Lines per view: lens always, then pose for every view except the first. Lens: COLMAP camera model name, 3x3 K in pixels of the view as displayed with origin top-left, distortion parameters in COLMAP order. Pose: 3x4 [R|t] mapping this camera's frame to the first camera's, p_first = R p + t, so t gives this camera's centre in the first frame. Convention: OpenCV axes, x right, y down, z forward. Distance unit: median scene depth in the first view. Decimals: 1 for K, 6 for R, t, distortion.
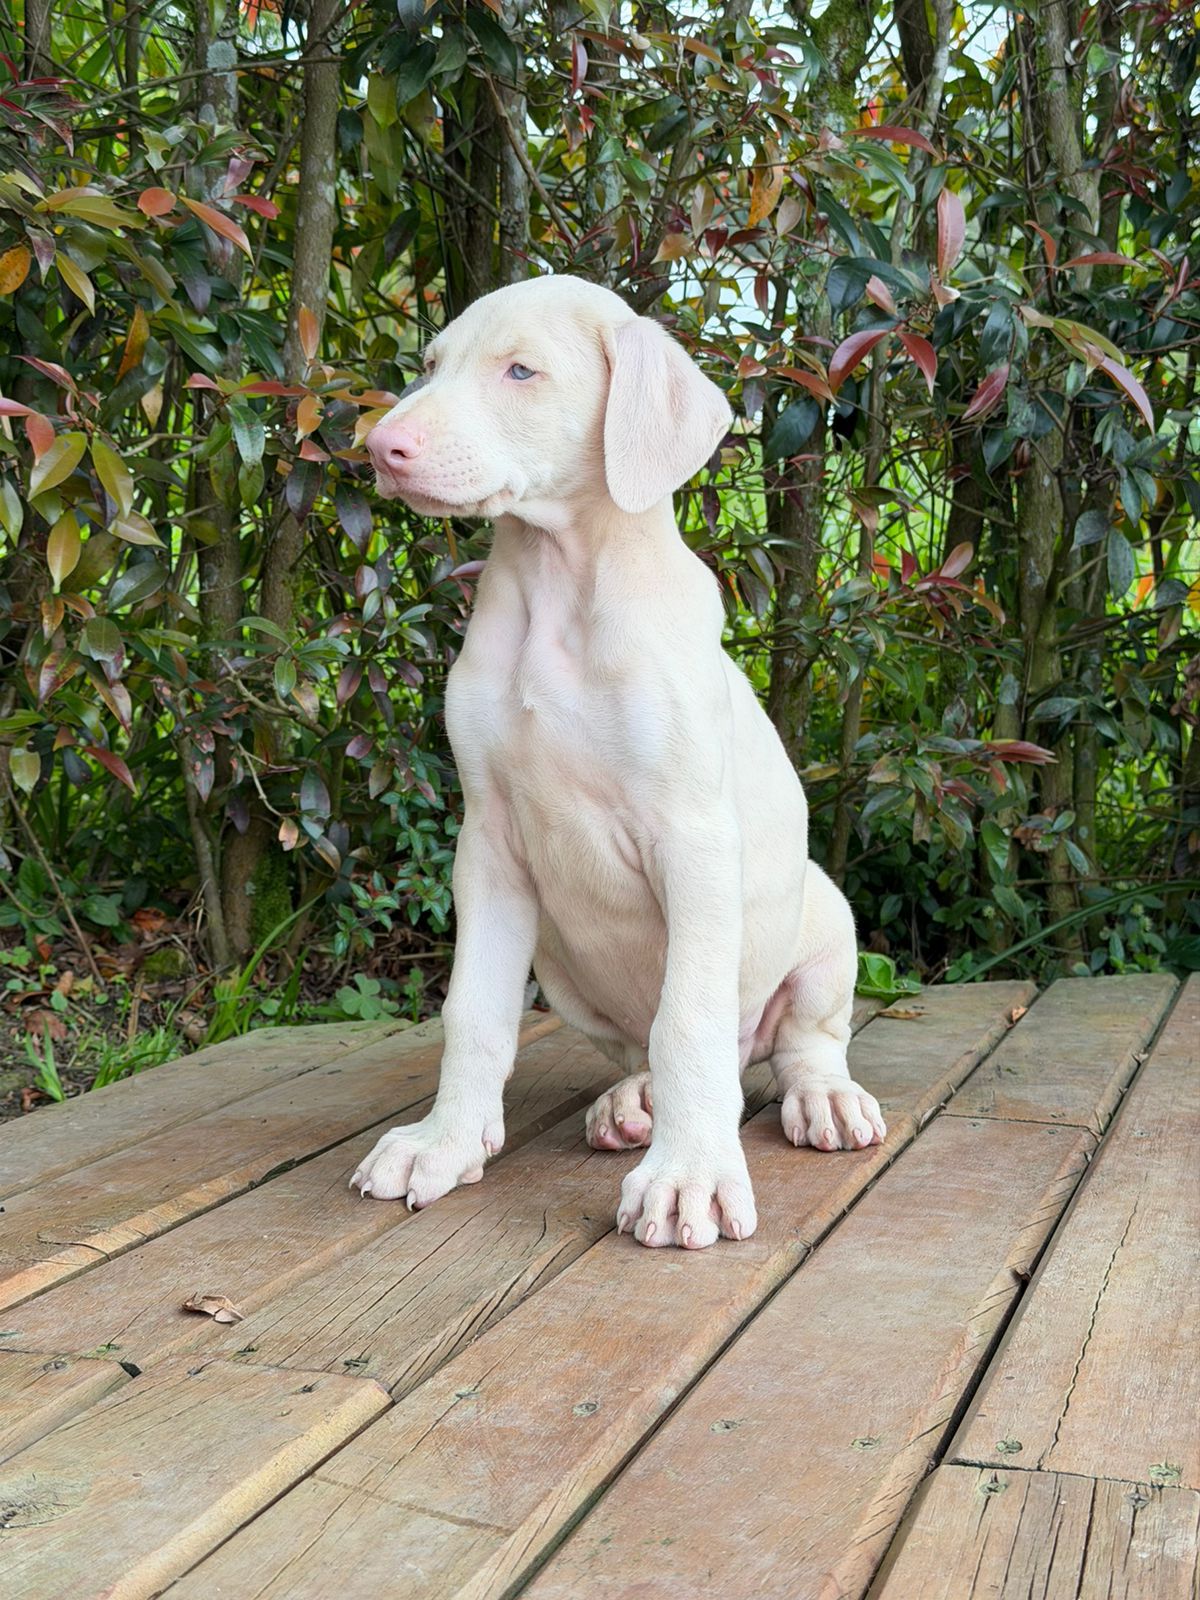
lens RADIAL K [[2147.5, 0, 601.1], [0, 2147.5, 795.0], [0, 0, 1]] dist [0.210105, -0.516686]
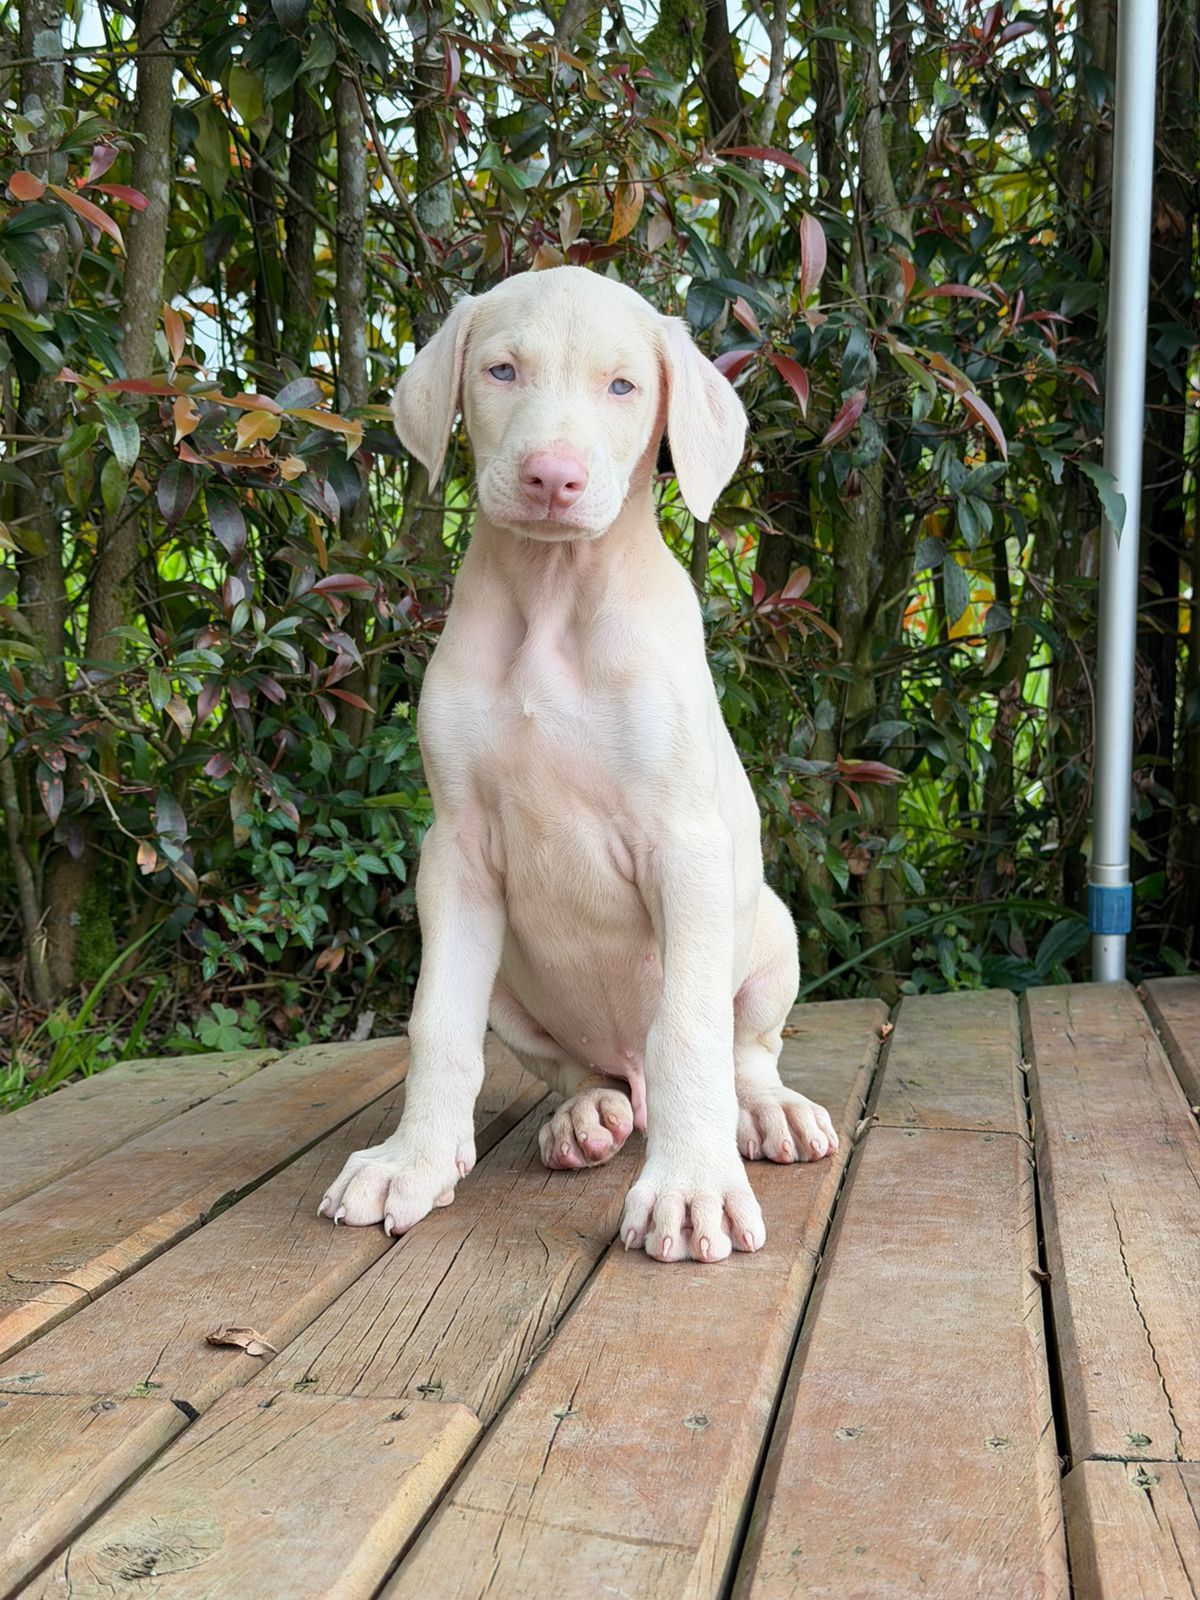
lens RADIAL K [[2148.2, 0, 600.3], [0, 2148.2, 807.8], [0, 0, 1]] dist [0.233541, -0.613569]
pose [[0.987554, -0.003809, 0.157235, -0.127903], [0.006185, 0.999874, -0.014625, 0.015188], [-0.157159, 0.015415, 0.987453, 0.031947]]
